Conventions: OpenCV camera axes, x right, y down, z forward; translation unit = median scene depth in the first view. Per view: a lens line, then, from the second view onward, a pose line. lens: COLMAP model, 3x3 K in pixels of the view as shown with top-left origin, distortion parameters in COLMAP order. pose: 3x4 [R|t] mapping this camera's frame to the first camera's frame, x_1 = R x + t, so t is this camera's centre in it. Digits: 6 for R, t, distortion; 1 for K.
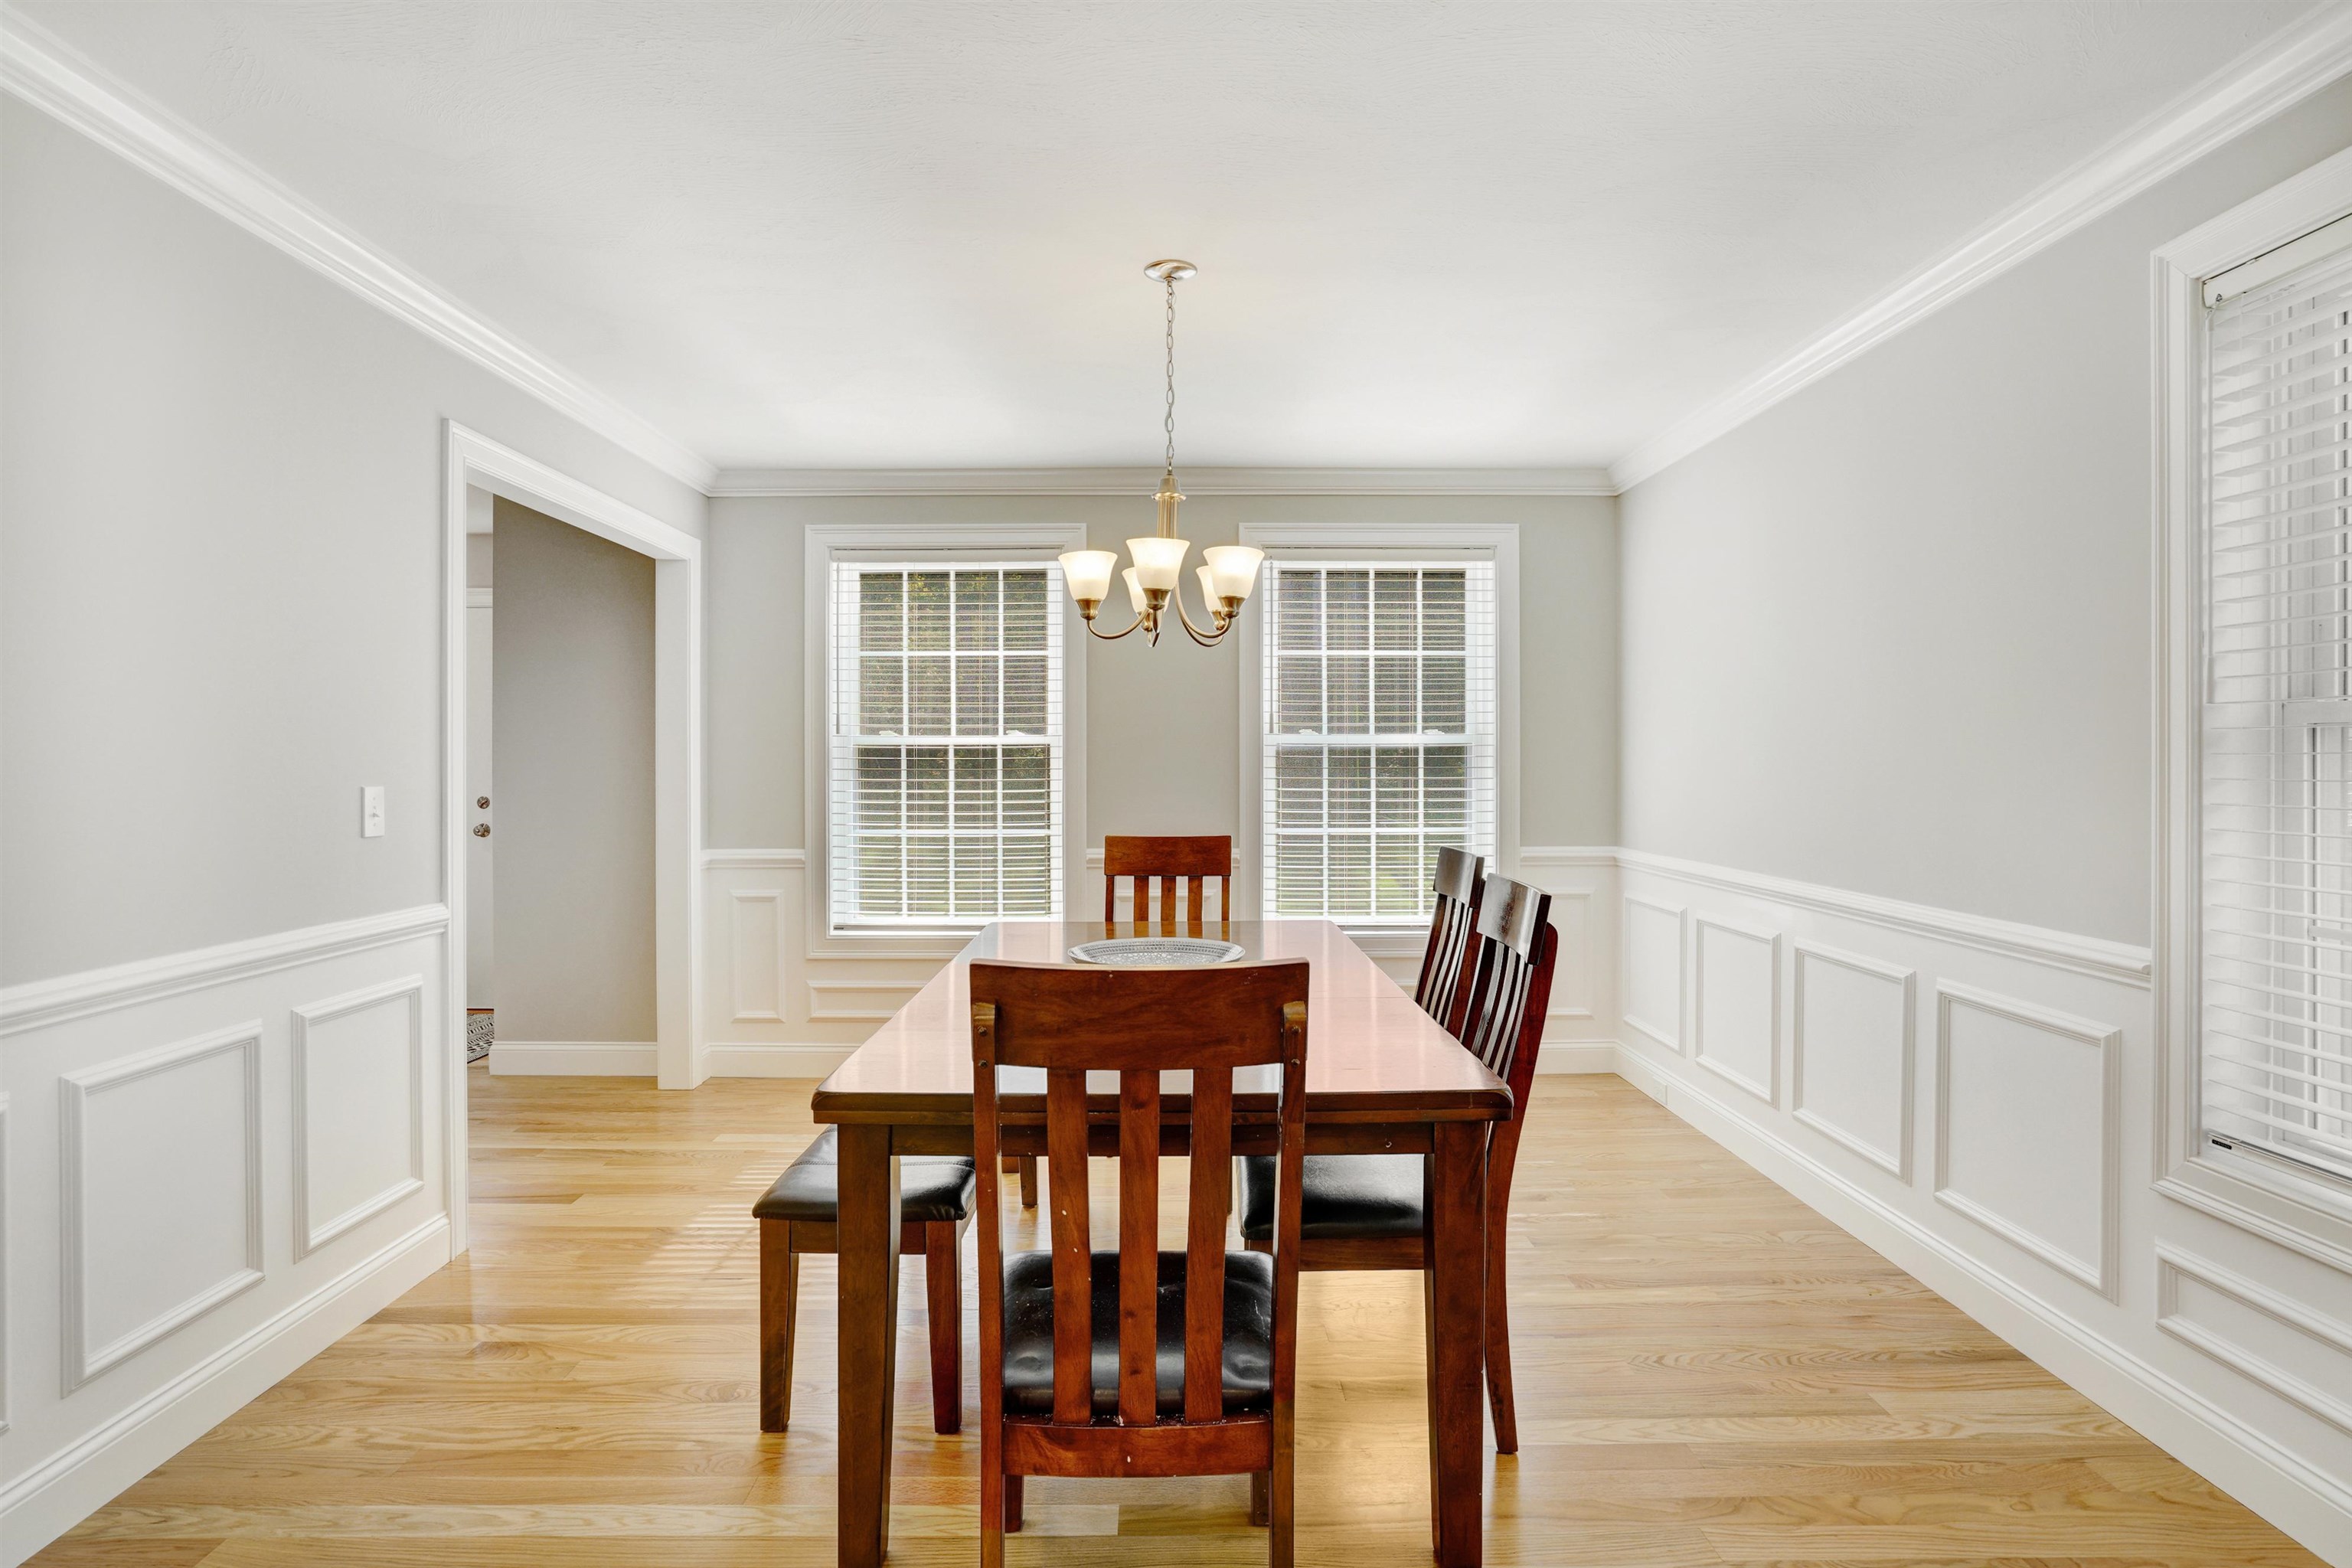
lens RADIAL K [[1226.9, 0, 1176.0], [0, 1226.9, 784.0], [0, 0, 1]] dist [-0.039222, 0.031095]
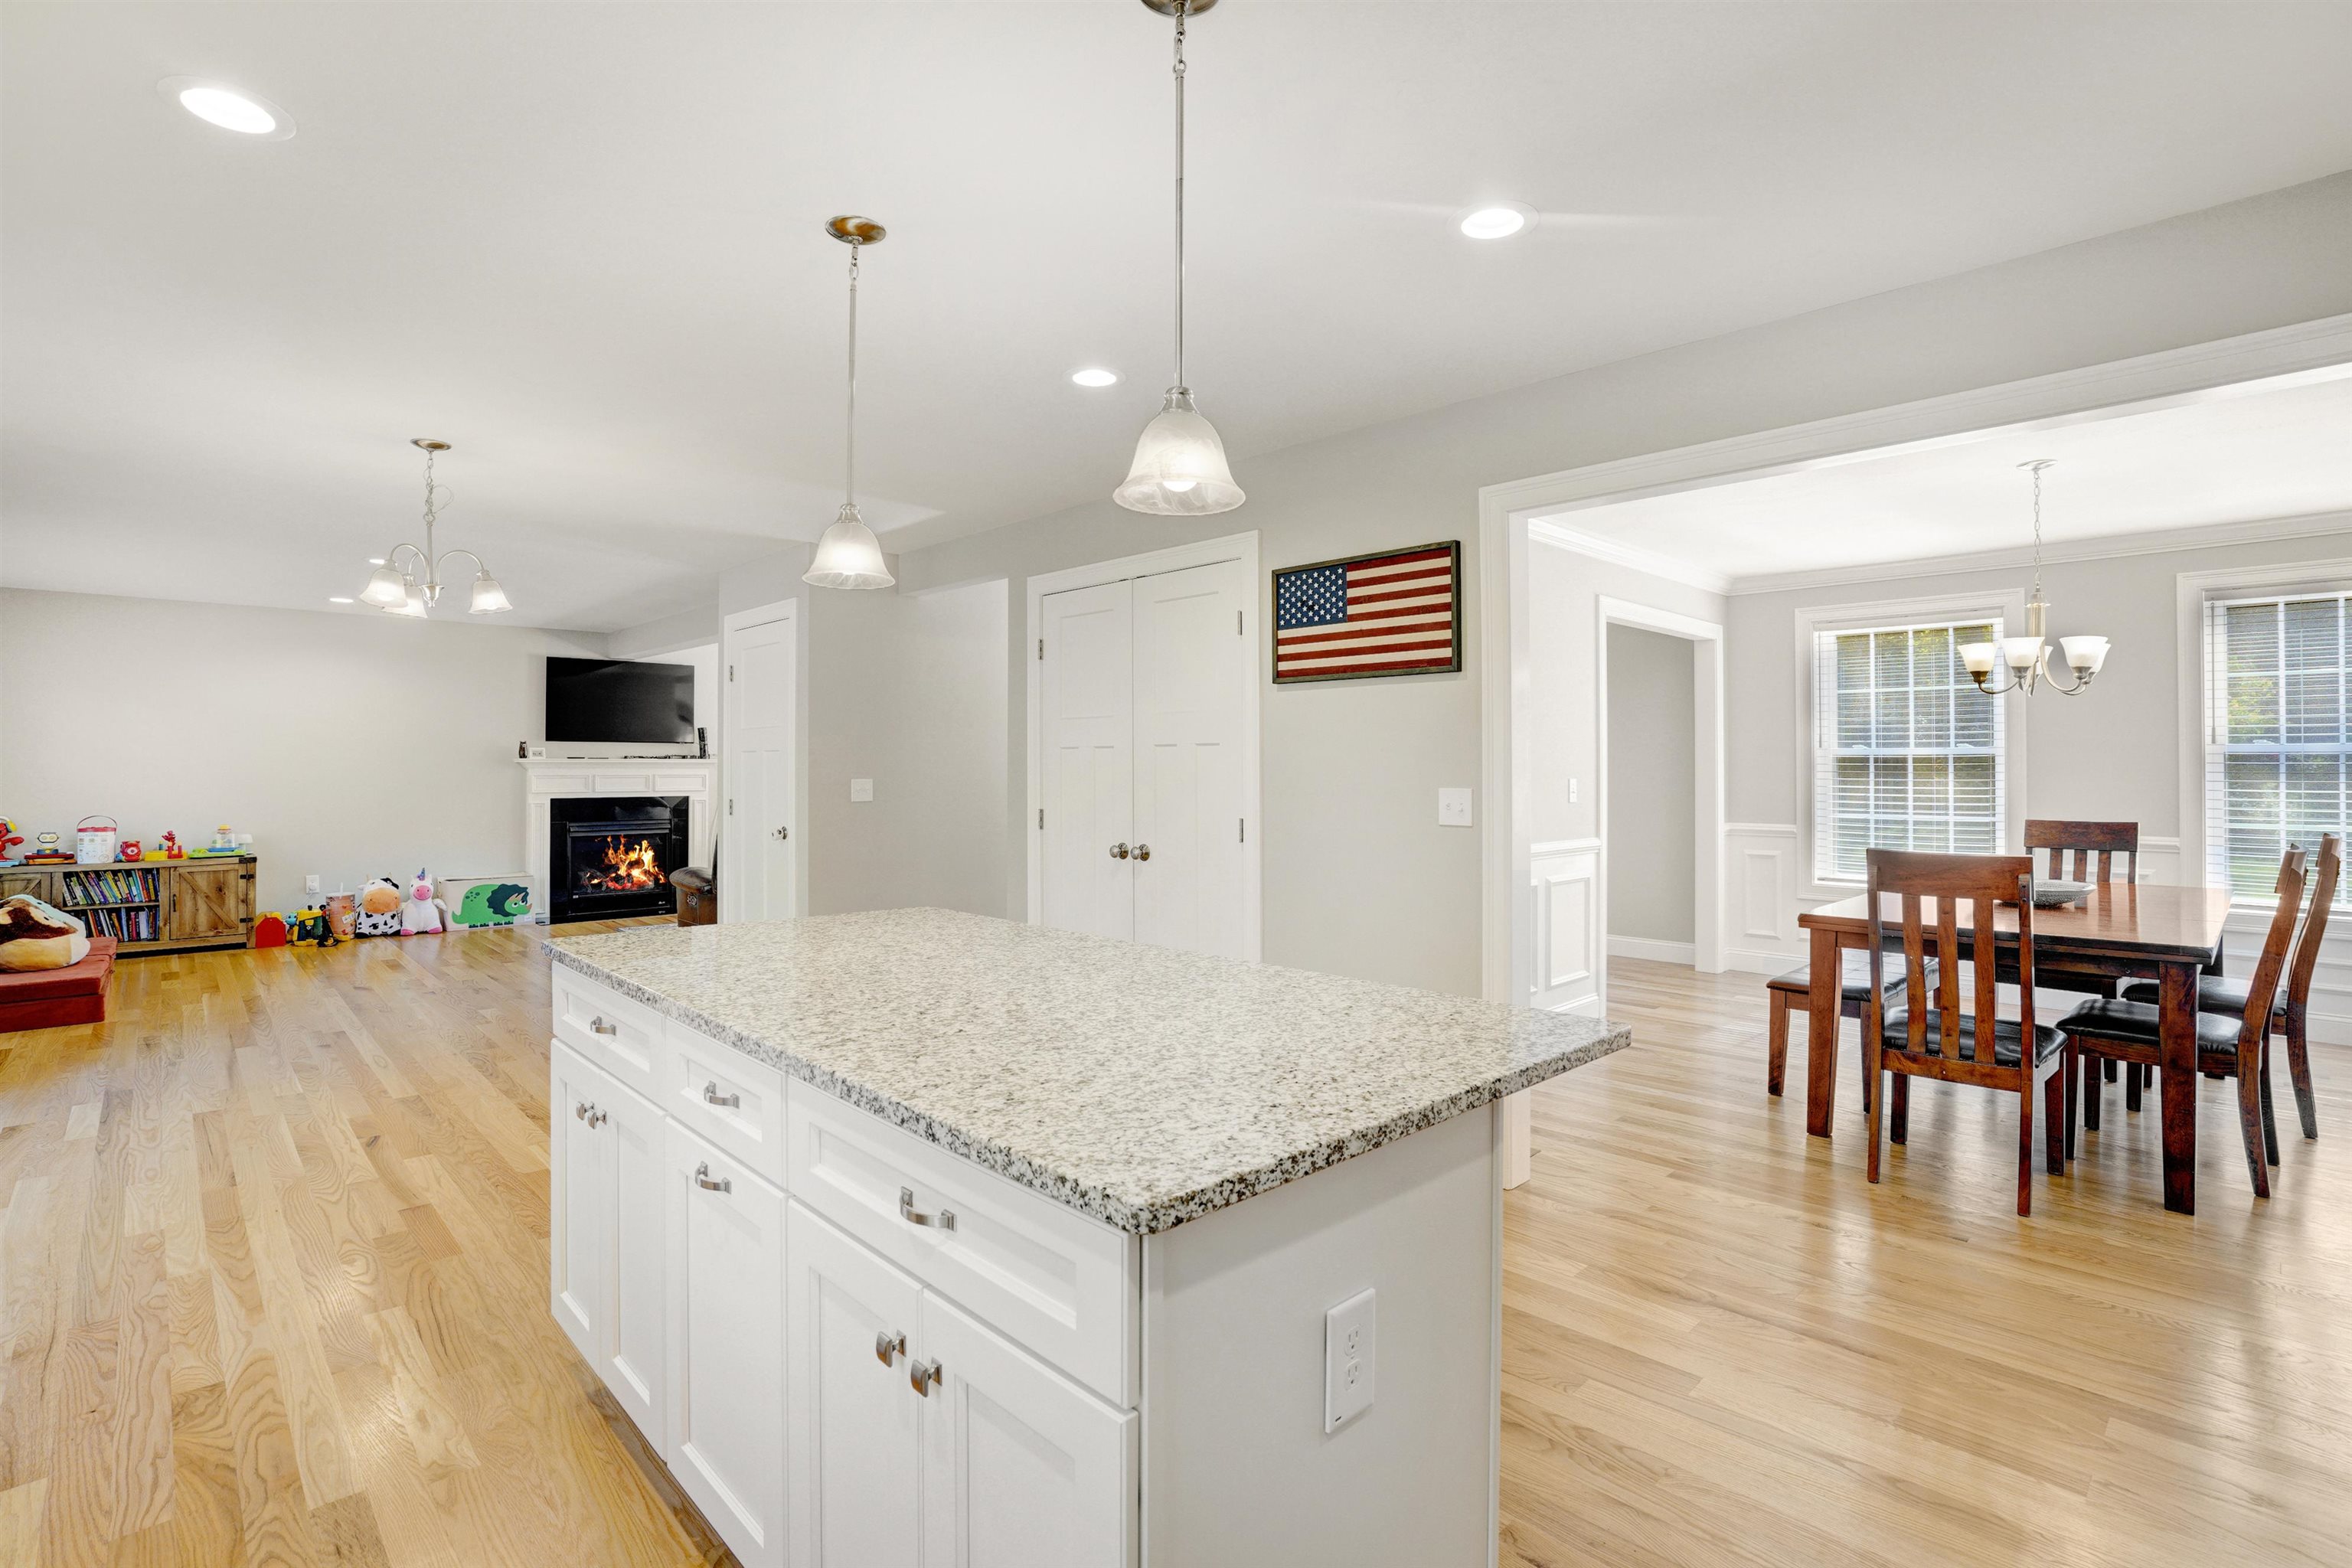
lens RADIAL K [[1102.3, 0, 1161.9], [0, 1102.3, 749.0], [0, 0, 1]] dist [-0.050033, 0.018707]
pose [[0.678423, -0.010352, -0.734599, 0.157006], [-0.013345, 0.999562, -0.026411, 0.006201], [0.734551, 0.027721, 0.677987, -0.507490]]
